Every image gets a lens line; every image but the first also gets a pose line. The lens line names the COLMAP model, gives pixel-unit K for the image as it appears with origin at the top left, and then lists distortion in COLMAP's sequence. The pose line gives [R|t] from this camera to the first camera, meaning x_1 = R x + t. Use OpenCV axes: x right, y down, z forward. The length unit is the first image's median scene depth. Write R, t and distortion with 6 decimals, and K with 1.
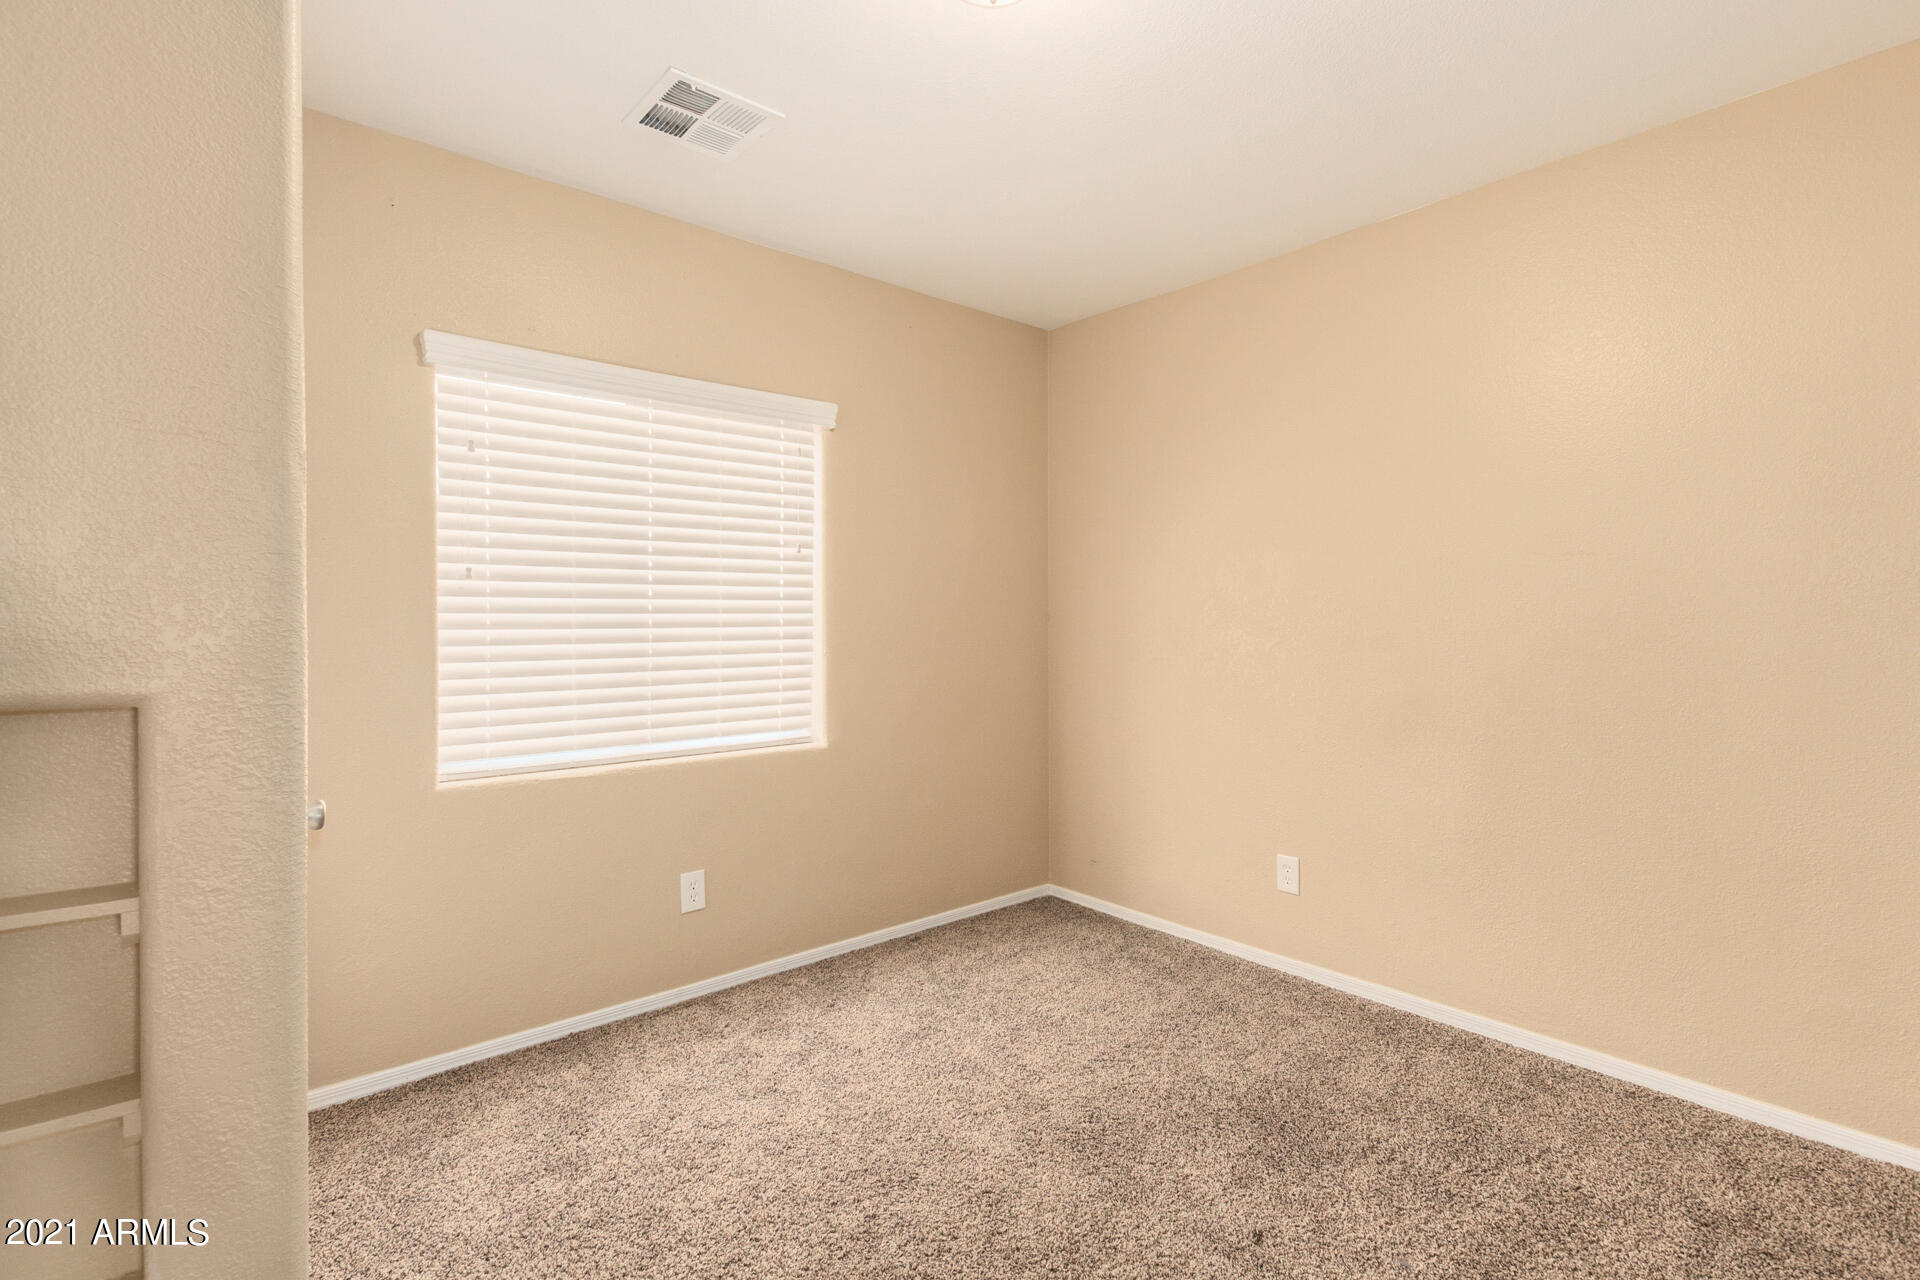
lens RADIAL K [[922.2, 0, 951.1], [0, 922.2, 632.0], [0, 0, 1]] dist [0.003331, 0.002294]
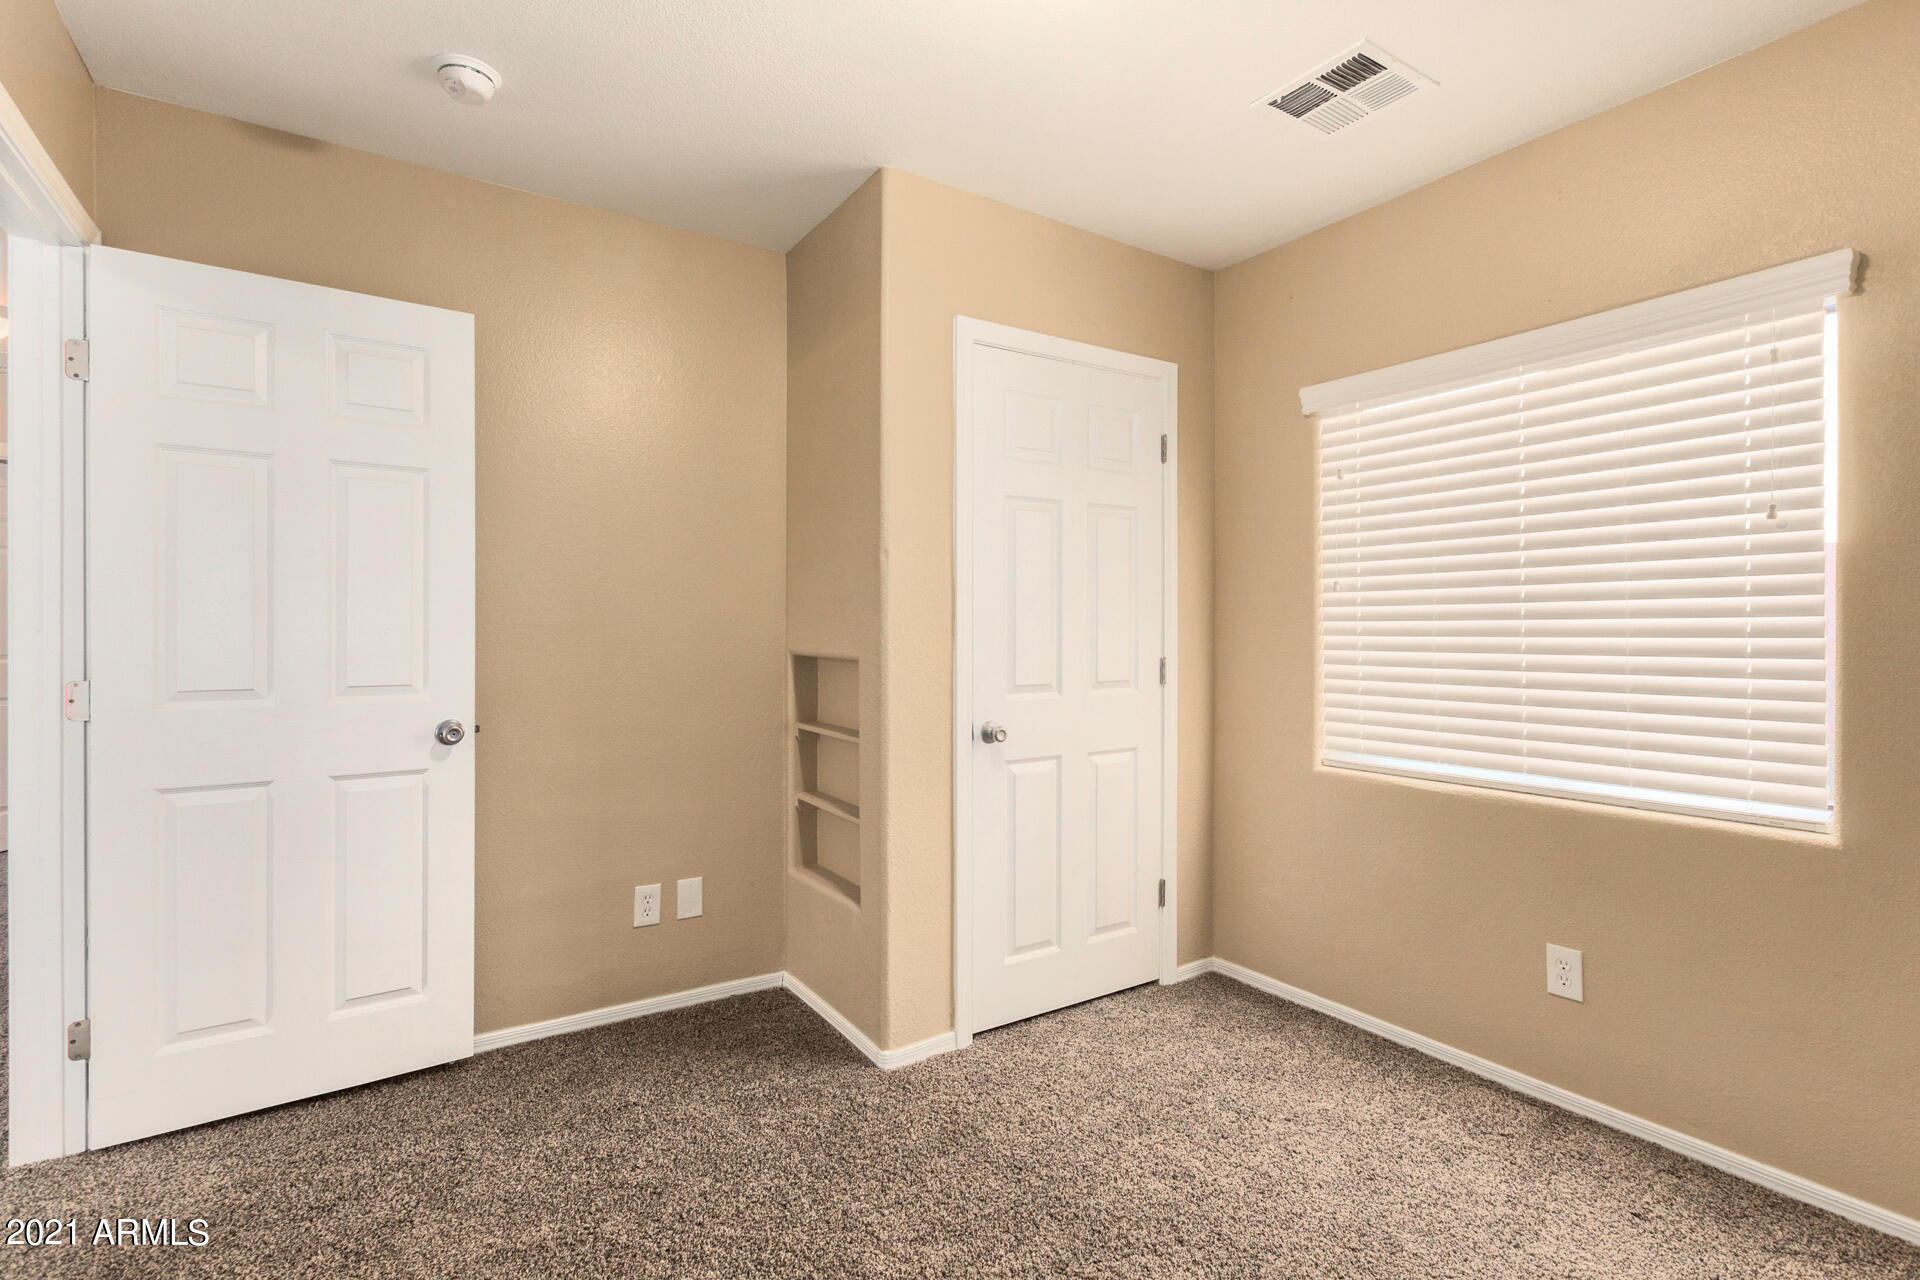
lens RADIAL K [[922.2, 0, 956.1], [0, 922.2, 630.0], [0, 0, 1]] dist [0.003331, 0.002294]
pose [[-0.139611, 0.000864, -0.990206, 0.595871], [-0.013510, 0.999905, 0.002777, -0.005743], [0.990114, 0.013766, -0.139586, 0.616521]]
